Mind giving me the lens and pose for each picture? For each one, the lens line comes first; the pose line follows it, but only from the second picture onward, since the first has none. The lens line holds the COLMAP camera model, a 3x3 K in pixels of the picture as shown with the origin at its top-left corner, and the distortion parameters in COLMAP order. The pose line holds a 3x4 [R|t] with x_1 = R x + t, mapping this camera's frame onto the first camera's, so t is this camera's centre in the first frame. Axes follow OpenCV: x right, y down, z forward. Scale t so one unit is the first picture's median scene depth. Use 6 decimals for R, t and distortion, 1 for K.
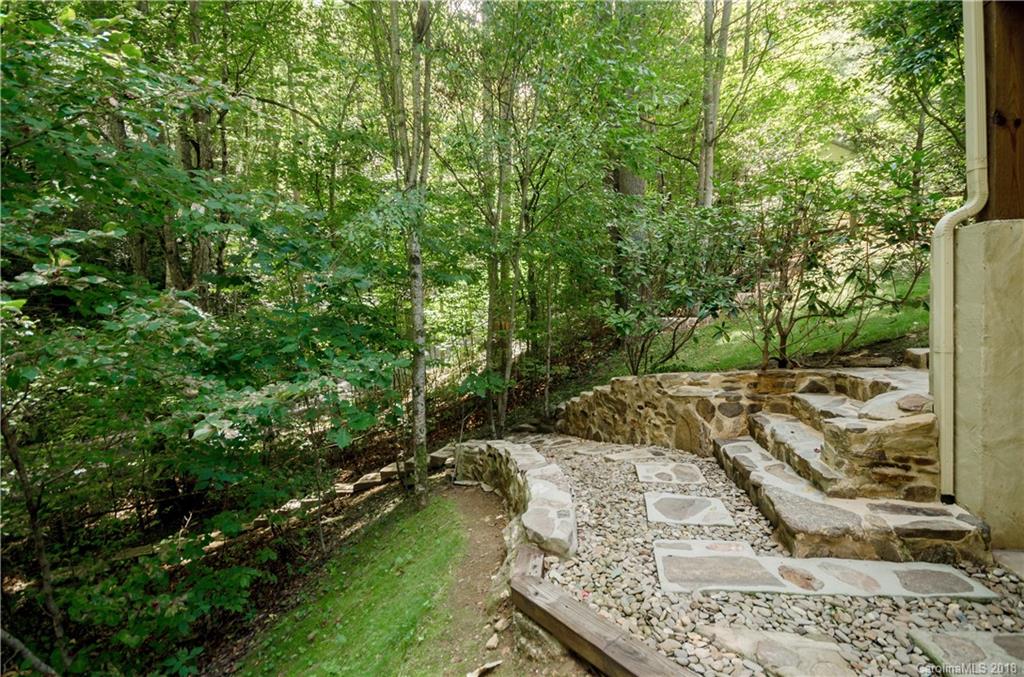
lens RADIAL K [[466.5, 0, 515.7], [0, 466.5, 344.0], [0, 0, 1]] dist [0.004387, -0.000103]
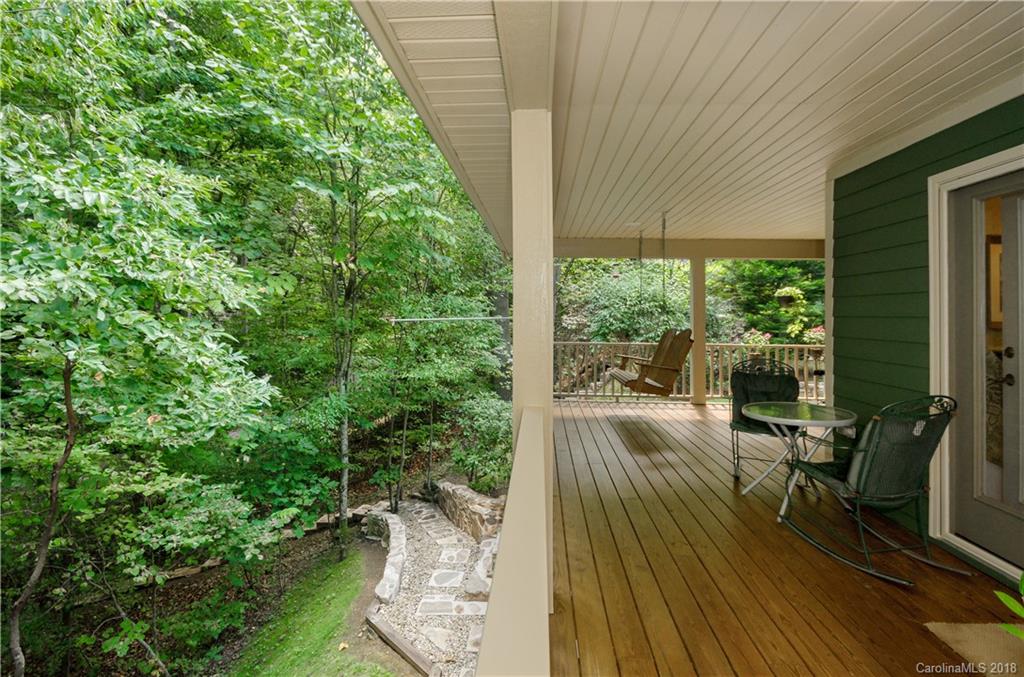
lens RADIAL K [[466.5, 0, 507.0], [0, 466.5, 333.5], [0, 0, 1]] dist [0.004387, -0.000103]
pose [[0.993807, 0.024801, 0.108321, 0.277576], [-0.023564, 0.999642, -0.012680, -0.686612], [-0.108596, 0.010049, 0.994035, -1.129548]]
